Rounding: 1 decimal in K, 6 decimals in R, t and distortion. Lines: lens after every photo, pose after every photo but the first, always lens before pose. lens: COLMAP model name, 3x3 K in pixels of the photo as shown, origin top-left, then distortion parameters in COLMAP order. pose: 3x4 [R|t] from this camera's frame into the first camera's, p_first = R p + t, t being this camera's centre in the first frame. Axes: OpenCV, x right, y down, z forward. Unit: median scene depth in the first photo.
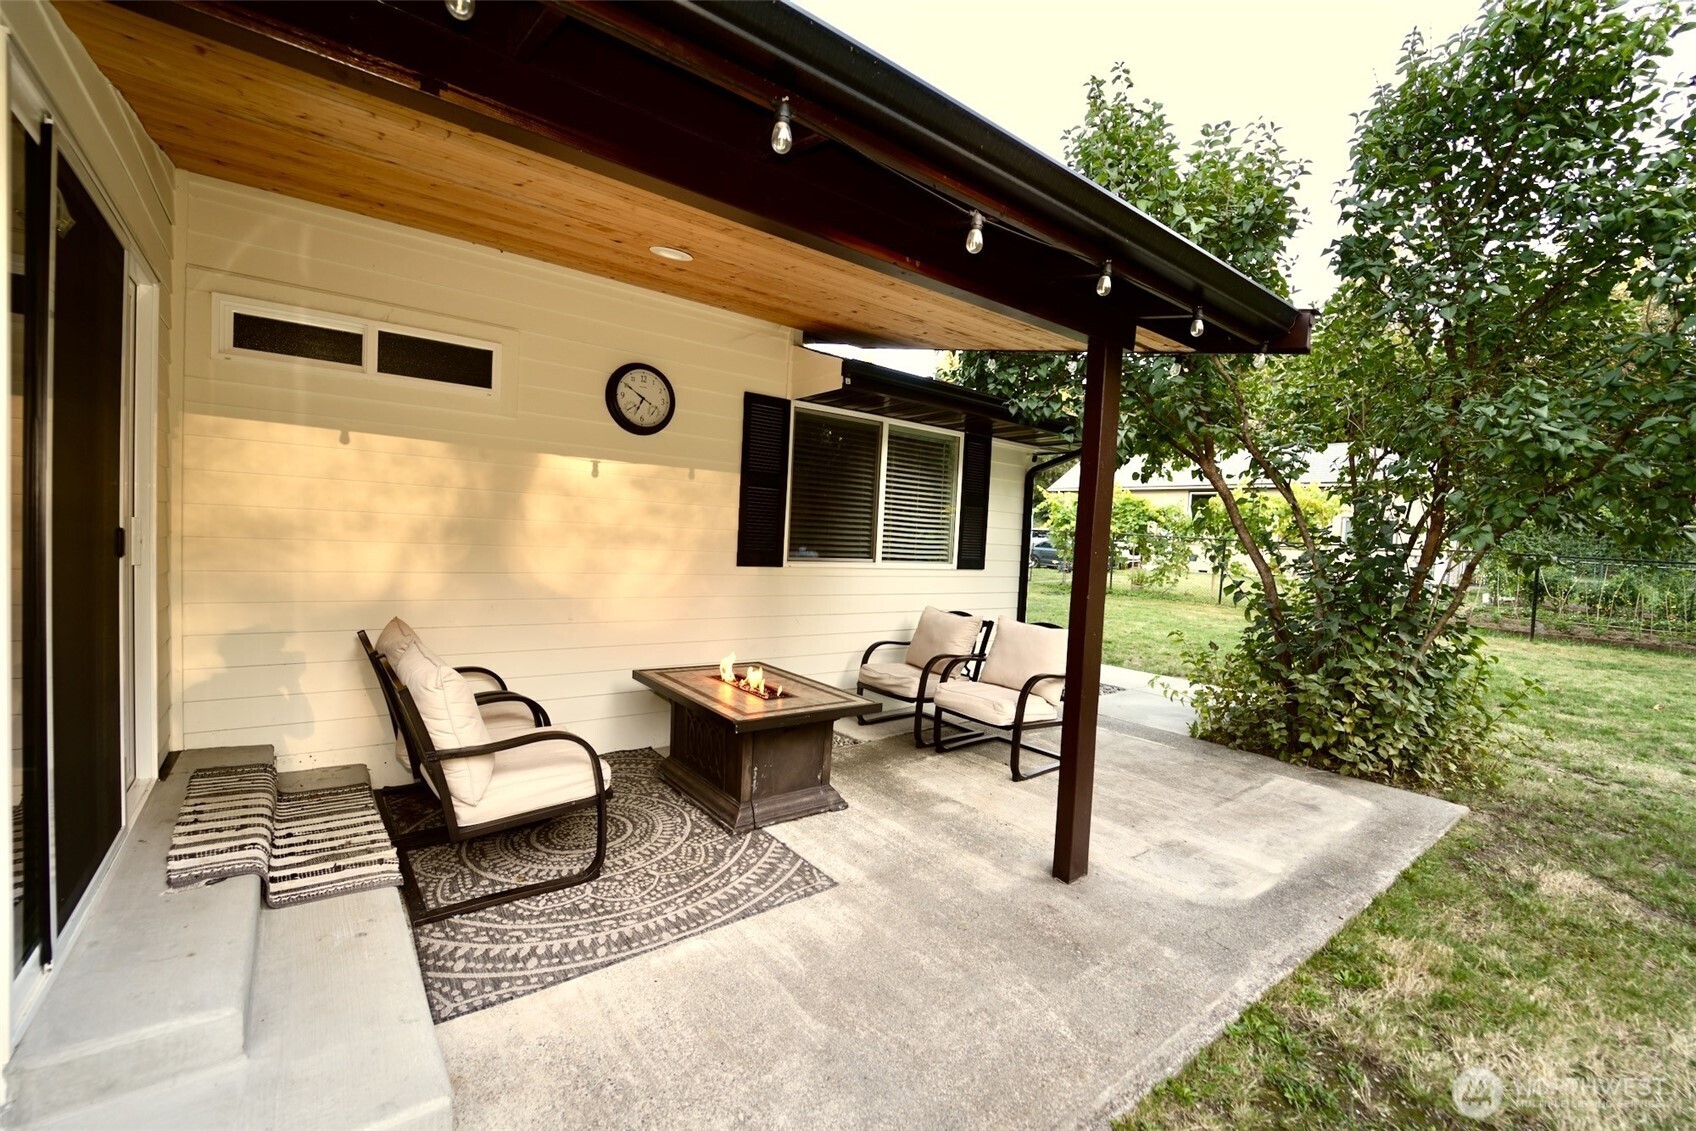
lens RADIAL K [[693.9, 0, 848.0], [0, 693.9, 565.5], [0, 0, 1]] dist [-0.019027, -0.000546]
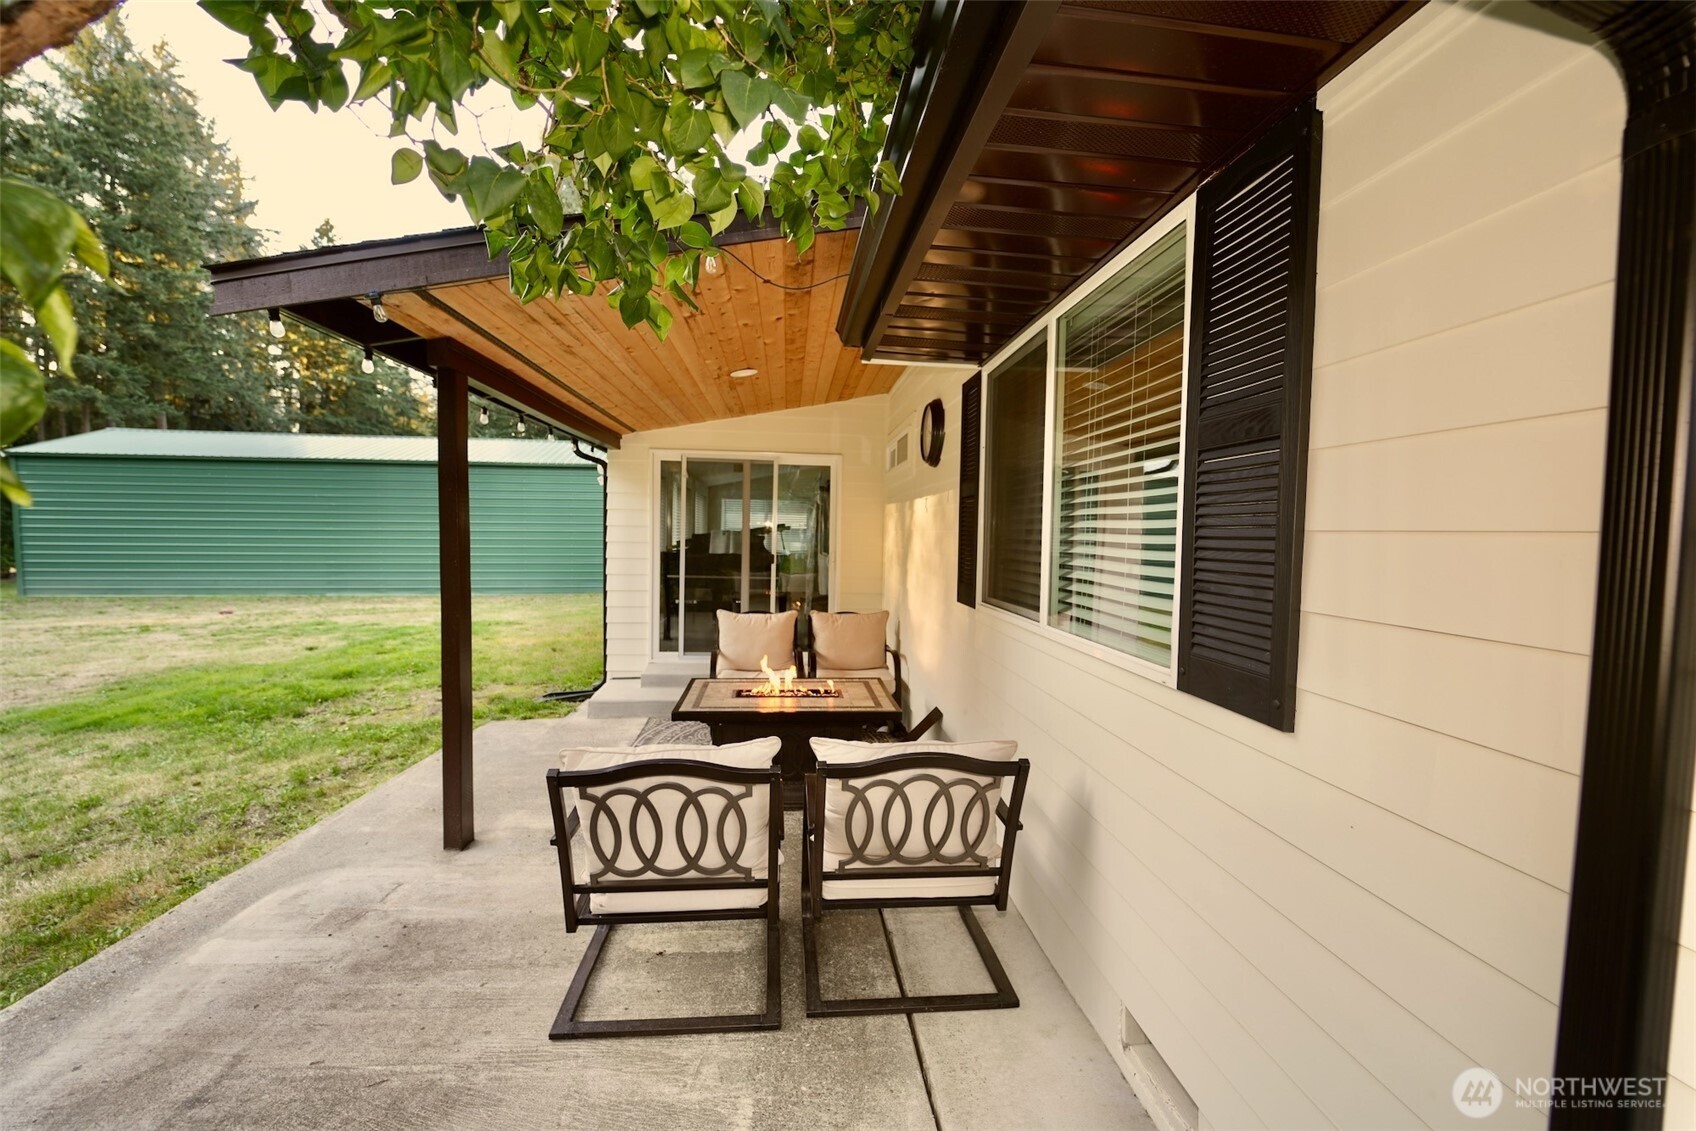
lens RADIAL K [[693.9, 0, 848.0], [0, 693.9, 565.5], [0, 0, 1]] dist [-0.019027, -0.000546]
pose [[-0.536718, -0.014840, -0.843631, 0.854477], [-0.075739, 0.996656, 0.030654, -0.079646], [0.840356, 0.080348, -0.536047, 1.920461]]
